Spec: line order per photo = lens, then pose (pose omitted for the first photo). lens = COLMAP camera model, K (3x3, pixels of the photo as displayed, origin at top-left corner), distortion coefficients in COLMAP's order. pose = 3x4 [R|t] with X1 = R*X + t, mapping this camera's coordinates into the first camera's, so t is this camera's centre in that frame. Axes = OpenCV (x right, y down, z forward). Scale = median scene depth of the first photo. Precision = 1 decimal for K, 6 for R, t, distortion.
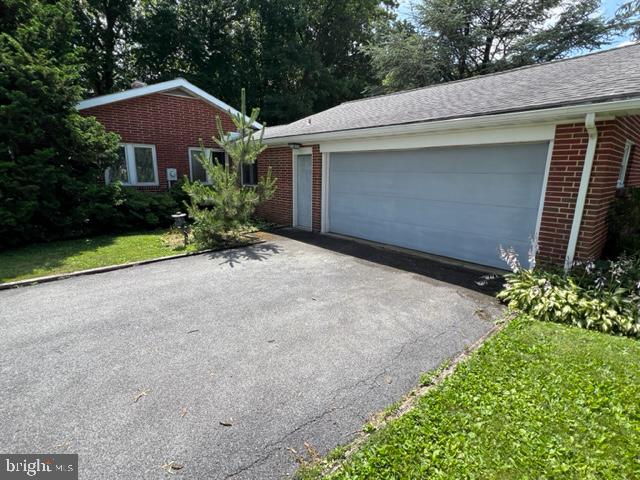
lens RADIAL K [[321.0, 0, 321.9], [0, 321.0, 242.7], [0, 0, 1]] dist [-0.002202, 0.000974]
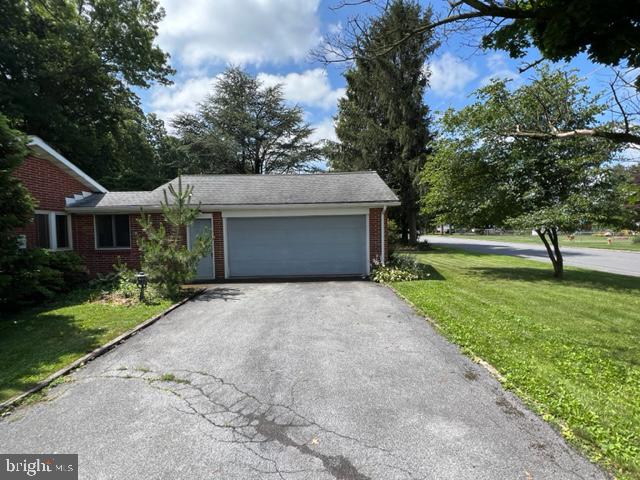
lens RADIAL K [[321.0, 0, 317.5], [0, 321.0, 241.0], [0, 0, 1]] dist [-0.002202, 0.000974]
pose [[0.664001, -0.059172, 0.745387, -1.082396], [0.190688, 0.977303, -0.092284, 0.019974], [-0.723008, 0.203413, 0.660214, -0.219366]]
